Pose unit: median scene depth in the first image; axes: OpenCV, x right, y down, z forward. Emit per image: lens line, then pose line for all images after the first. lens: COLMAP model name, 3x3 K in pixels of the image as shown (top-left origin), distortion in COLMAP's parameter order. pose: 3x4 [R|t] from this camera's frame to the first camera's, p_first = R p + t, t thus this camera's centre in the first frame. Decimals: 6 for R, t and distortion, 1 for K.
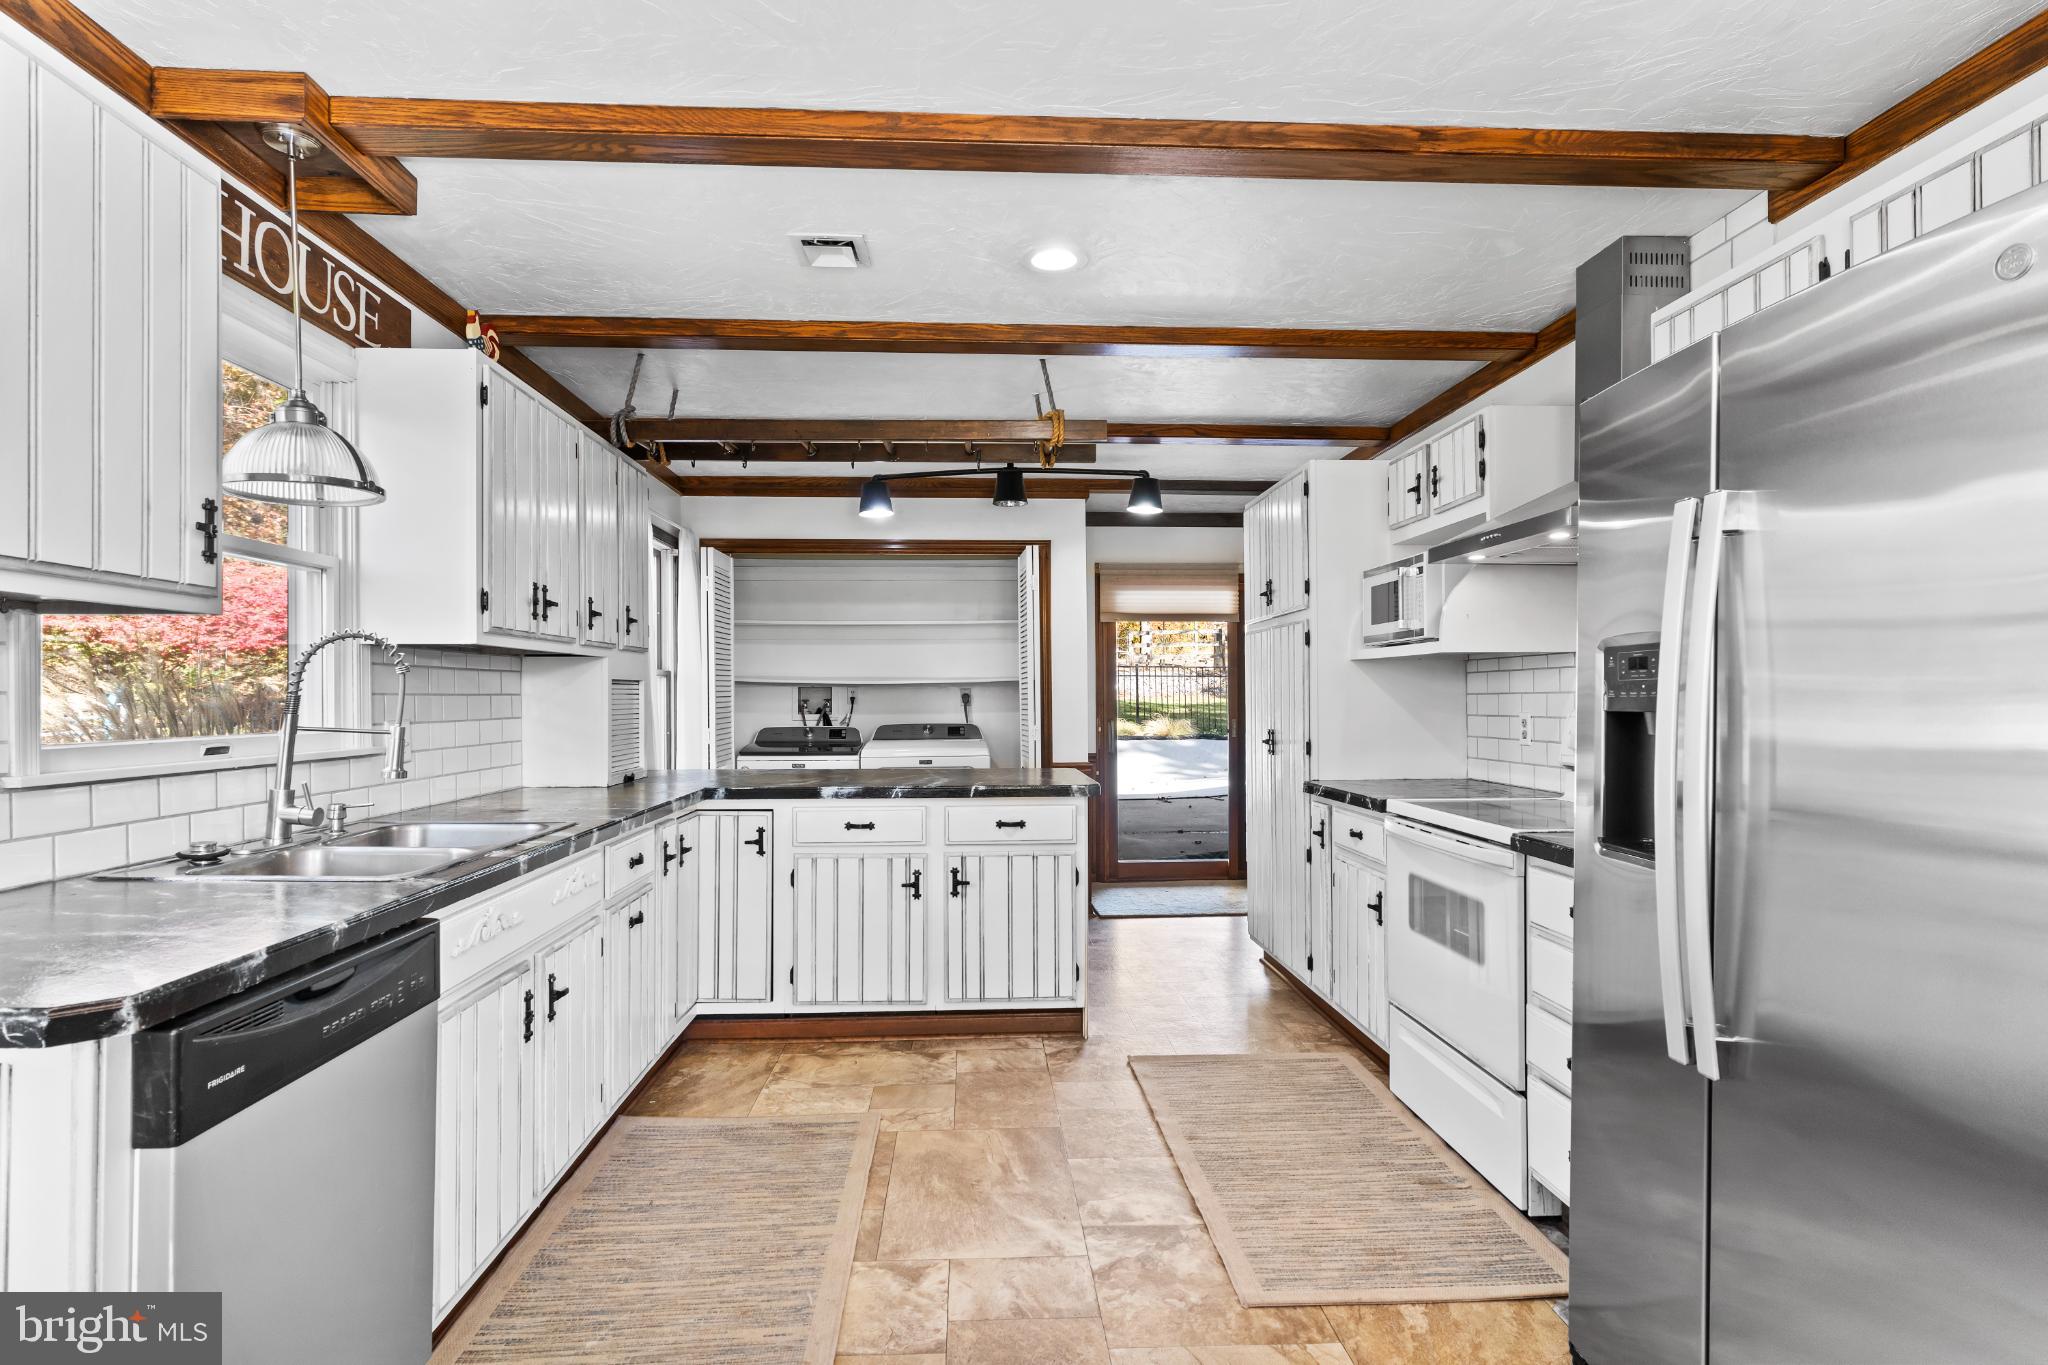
lens RADIAL K [[1051.3, 0, 1020.0], [0, 1051.3, 691.1], [0, 0, 1]] dist [0.000806, 0.001617]
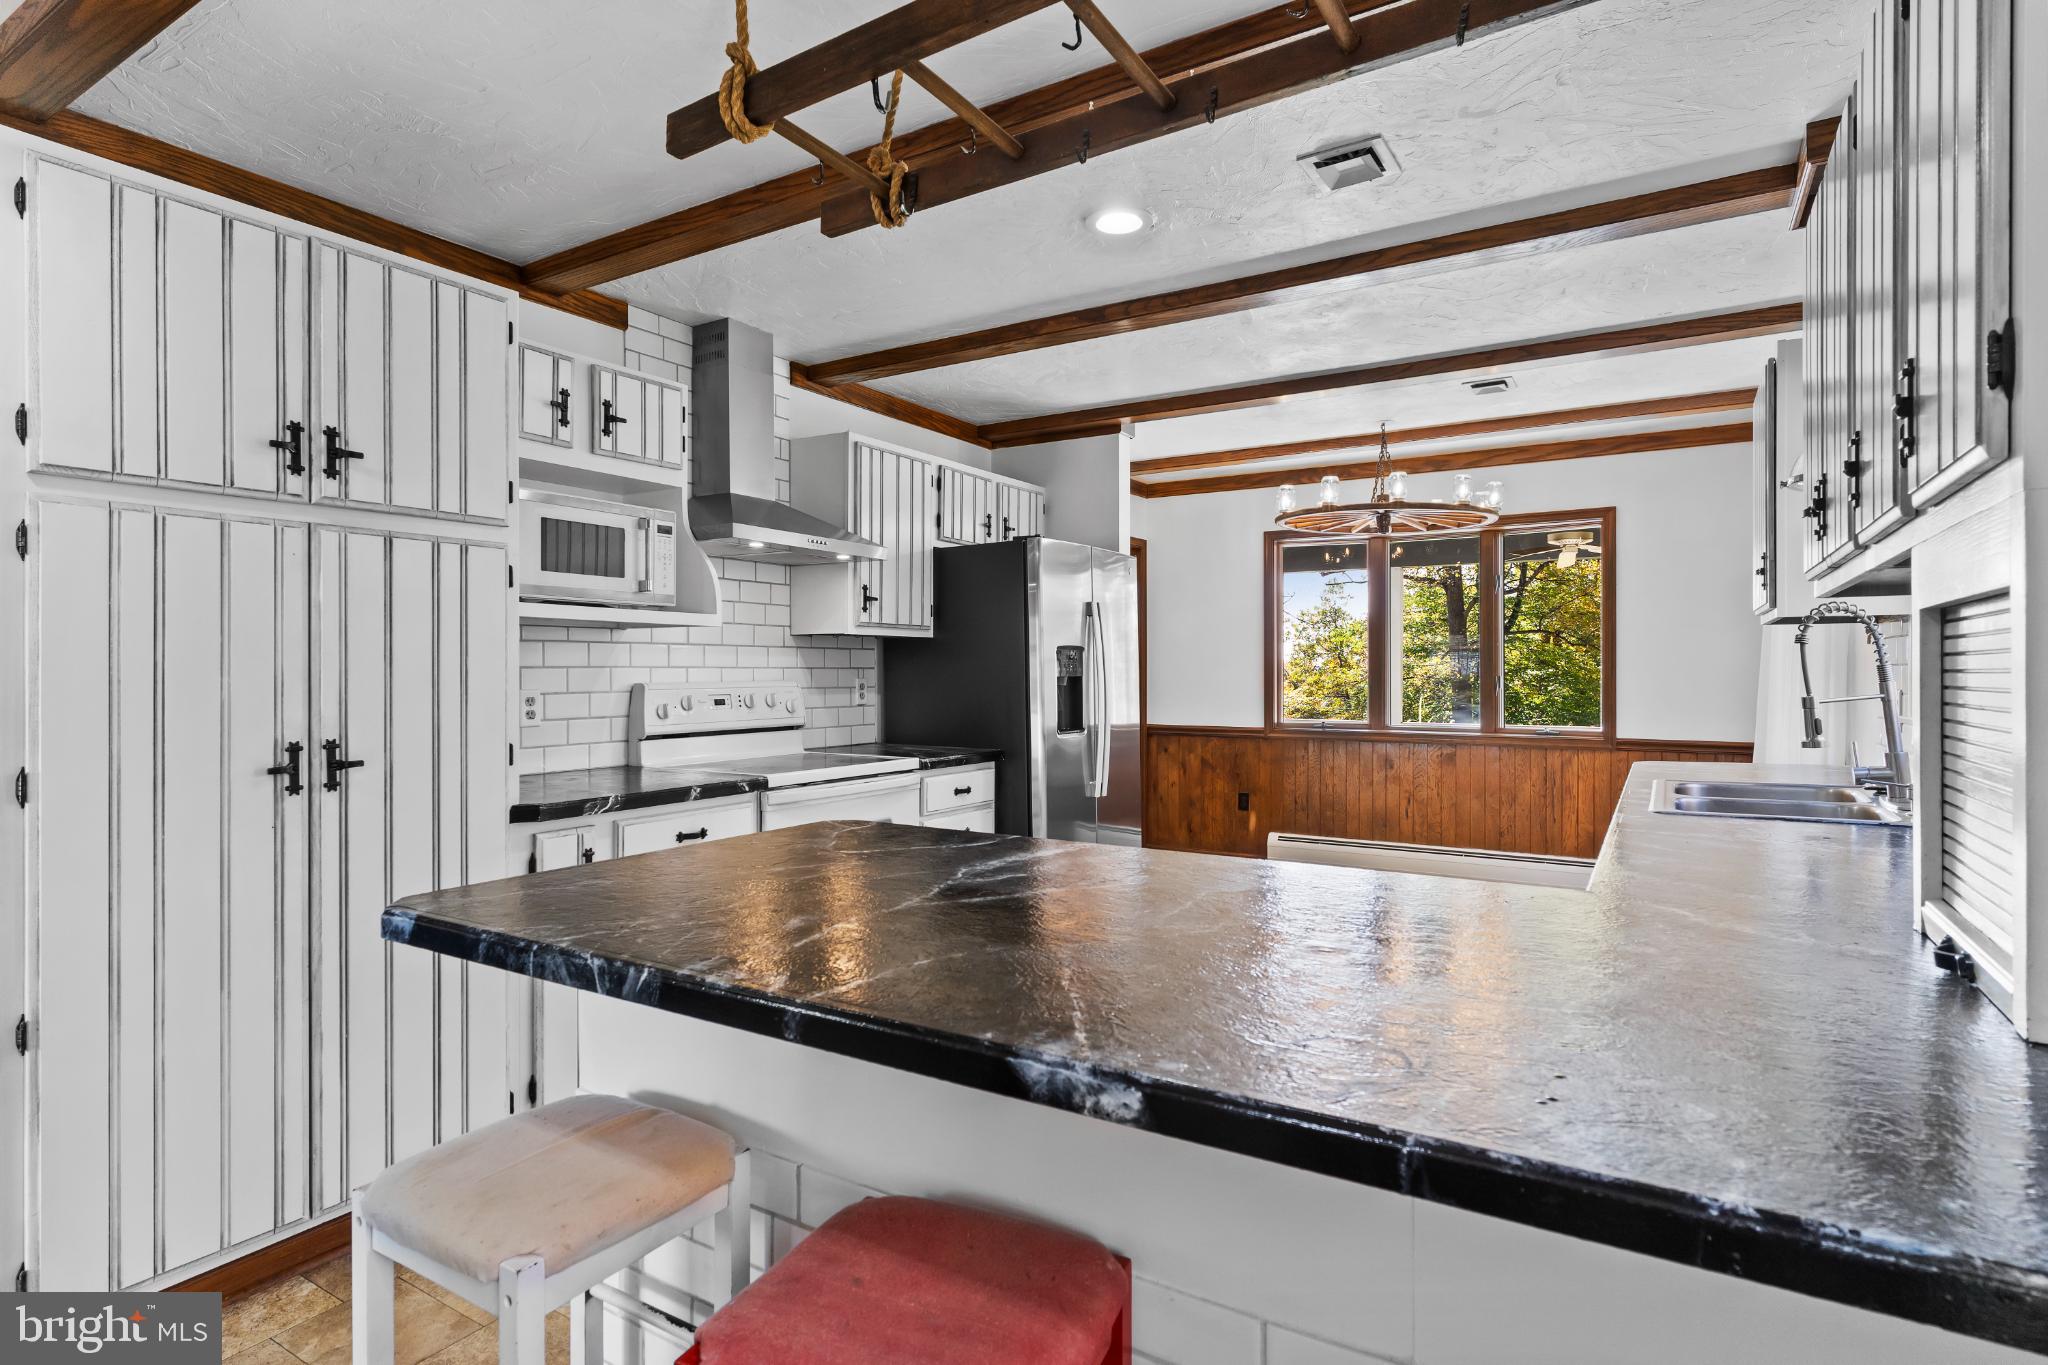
lens RADIAL K [[1051.3, 0, 1023.9], [0, 1051.3, 674.6], [0, 0, 1]] dist [0.000806, 0.001617]
pose [[-0.819453, -0.002359, 0.573141, -0.365139], [-0.003047, 0.999995, -0.000240, 0.007216], [-0.573138, -0.001943, -0.819457, 1.490737]]
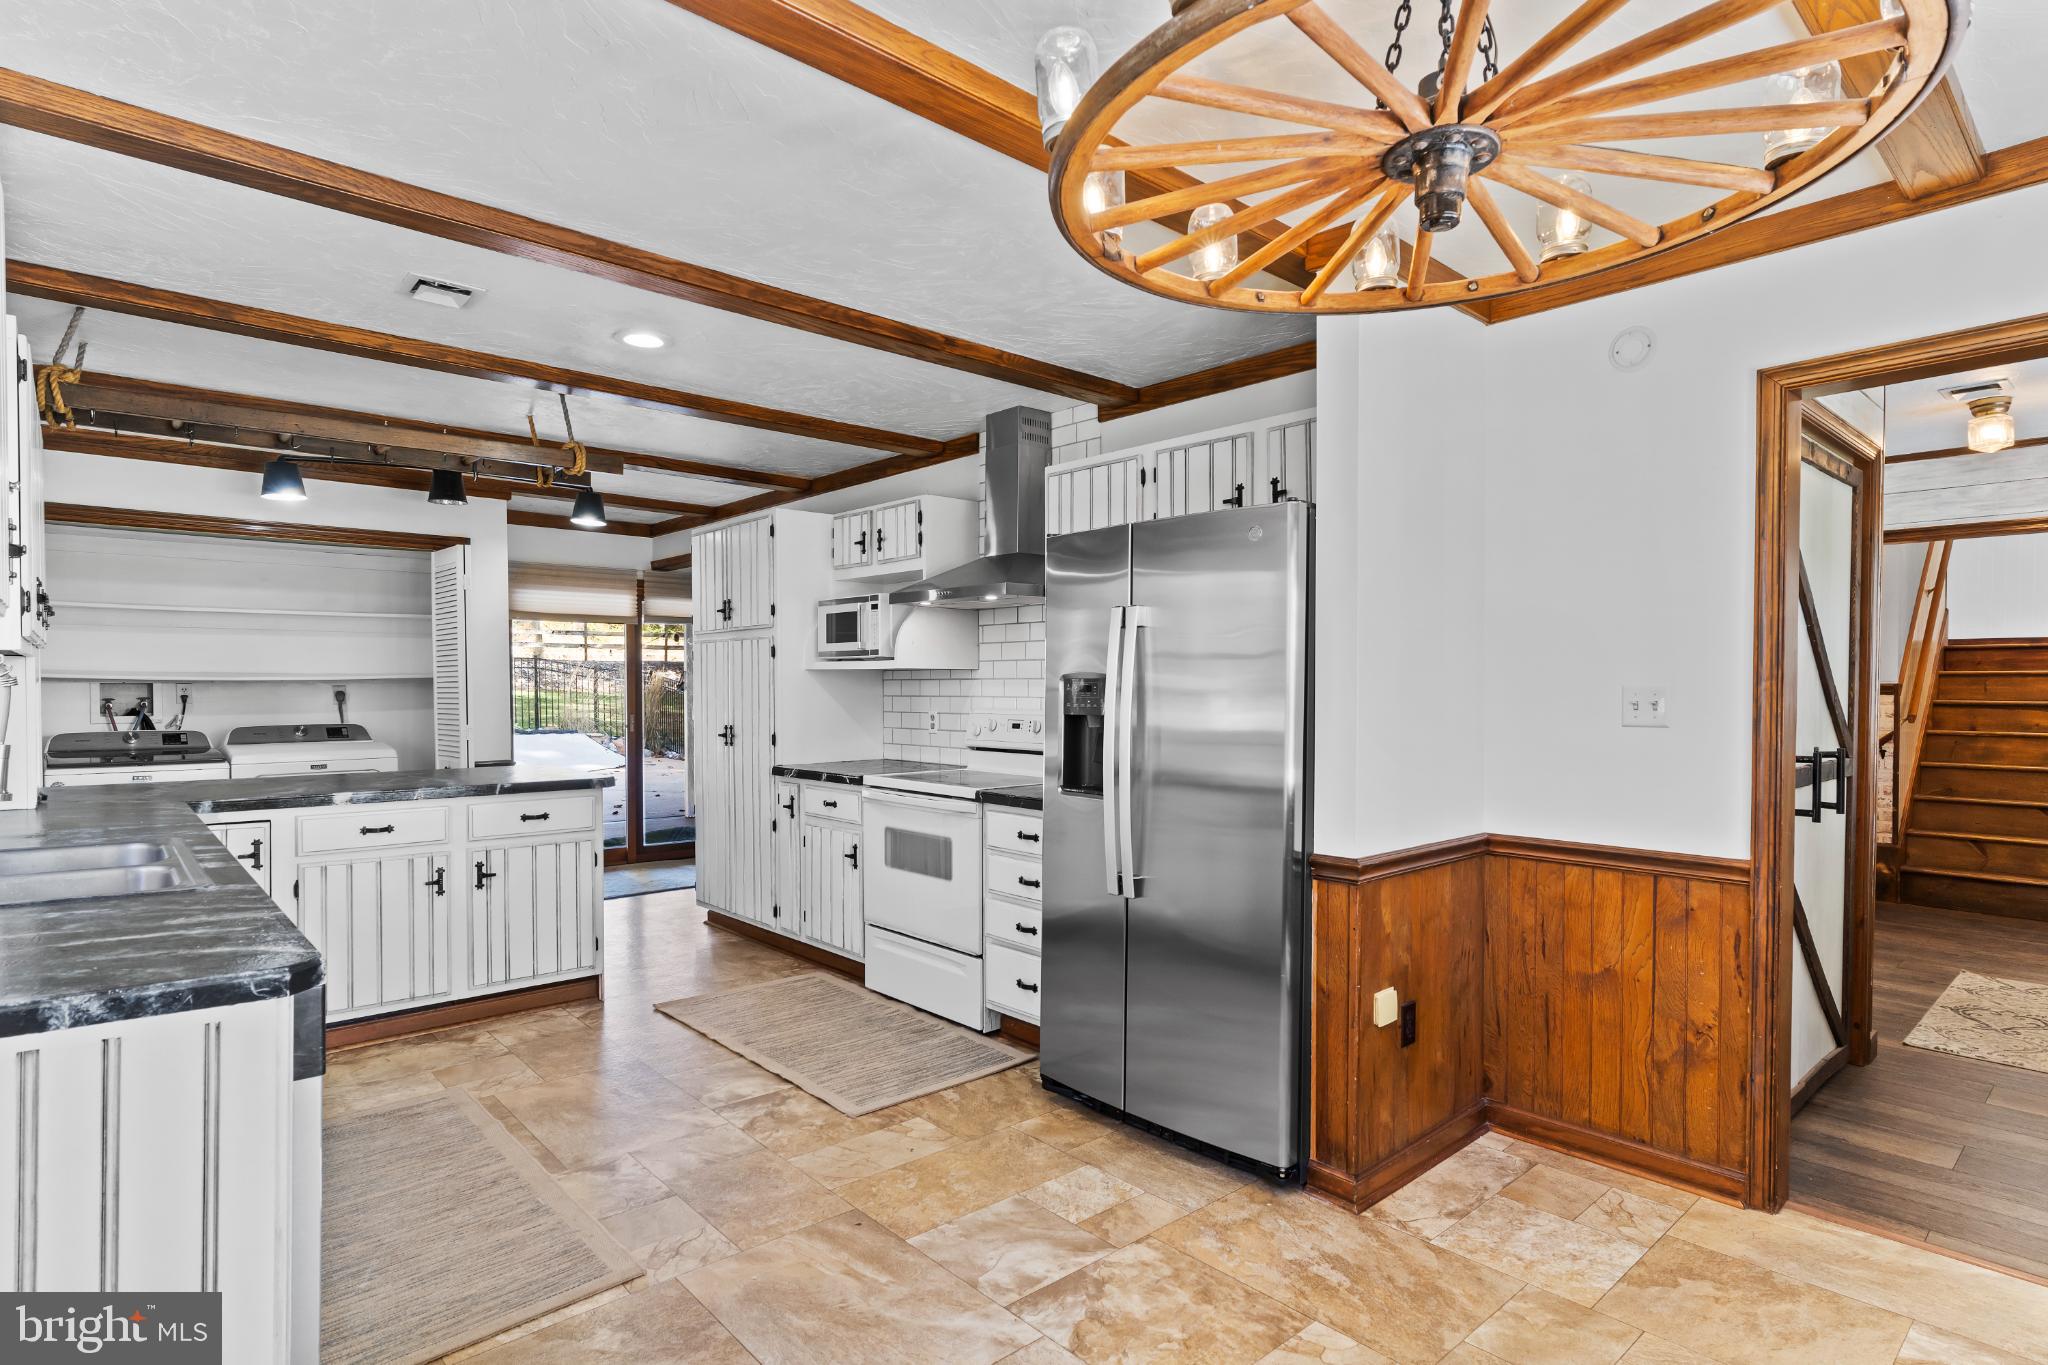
lens RADIAL K [[1051.3, 0, 1029.9], [0, 1051.3, 694.7], [0, 0, 1]] dist [0.000806, 0.001617]
pose [[0.776868, -0.001687, 0.629661, -0.304697], [-0.006929, 0.999913, 0.011227, -0.016684], [-0.629625, -0.013085, 0.776789, -0.174205]]
